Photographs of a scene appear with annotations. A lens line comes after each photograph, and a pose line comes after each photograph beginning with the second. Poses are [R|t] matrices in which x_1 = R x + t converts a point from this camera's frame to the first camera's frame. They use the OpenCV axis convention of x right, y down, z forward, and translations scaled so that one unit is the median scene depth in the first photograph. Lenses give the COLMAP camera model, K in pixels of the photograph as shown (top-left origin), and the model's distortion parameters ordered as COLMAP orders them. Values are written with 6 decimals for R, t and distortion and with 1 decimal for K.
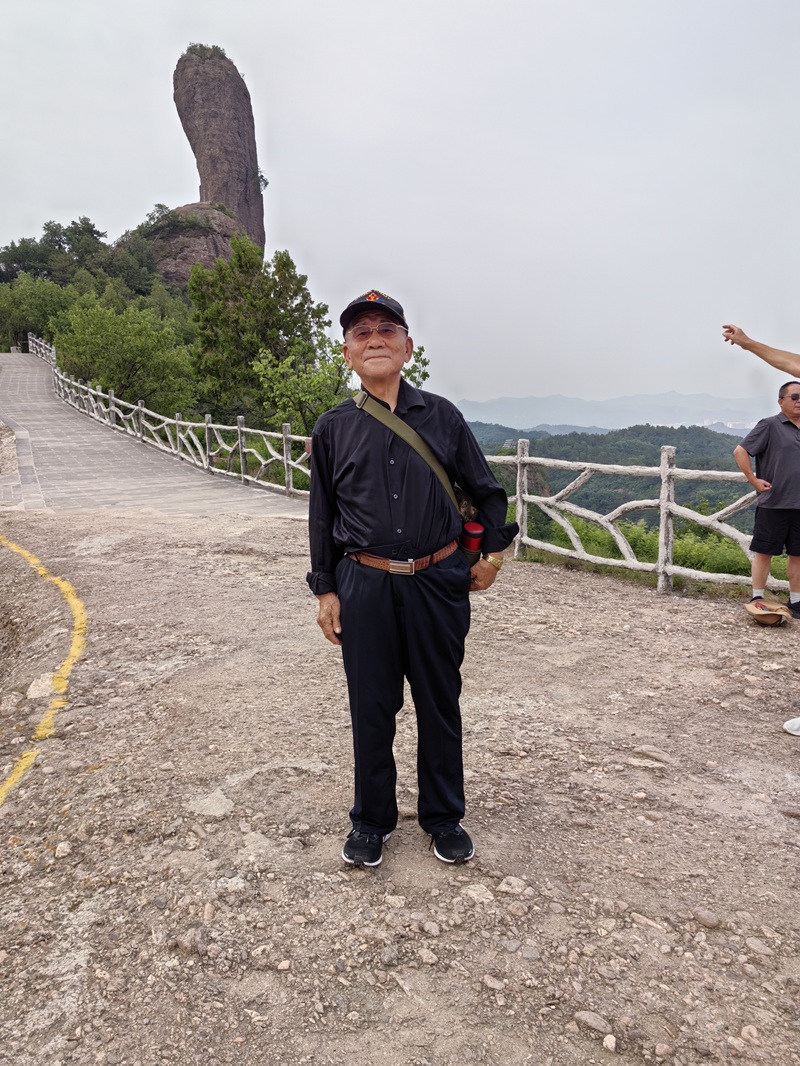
lens RADIAL K [[831.0, 0, 399.7], [0, 831.0, 536.3], [0, 0, 1]] dist [0.000214, -0.009059]
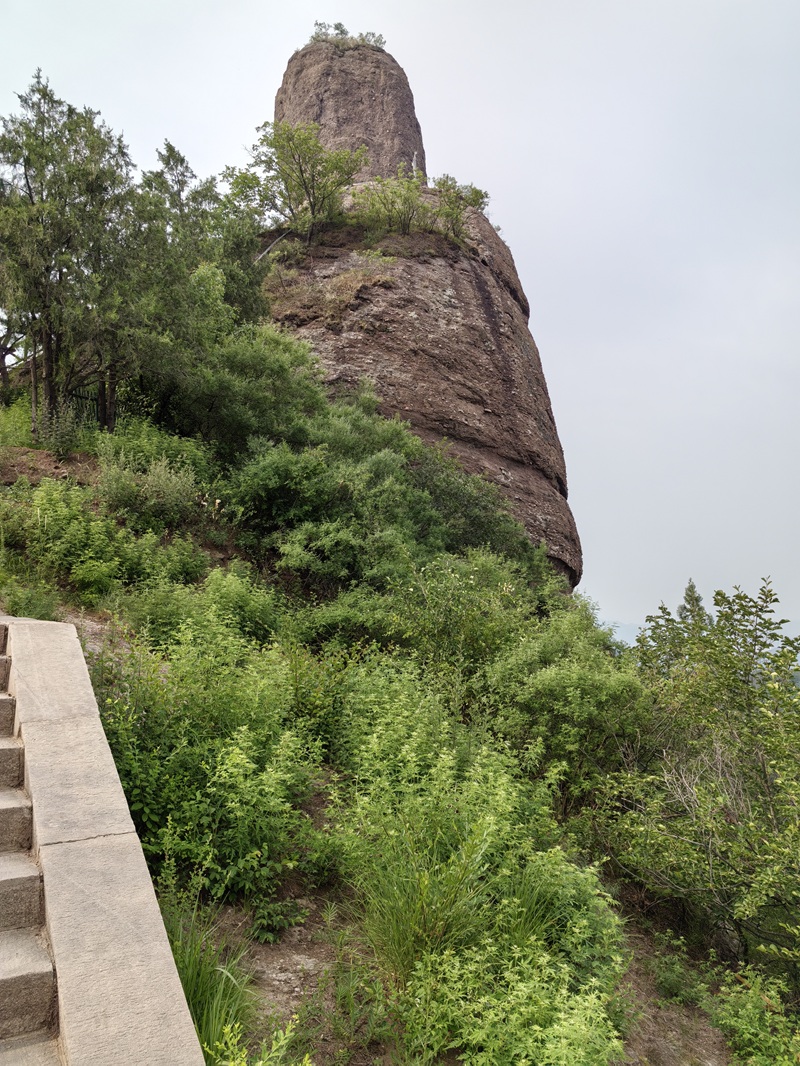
lens RADIAL K [[831.0, 0, 399.6], [0, 831.0, 531.2], [0, 0, 1]] dist [0.000214, -0.009059]
pose [[0.999259, -0.013325, -0.036107, -0.186929], [0.002931, 0.961777, -0.273816, -0.162558], [0.038376, 0.273508, 0.961104, 0.600867]]
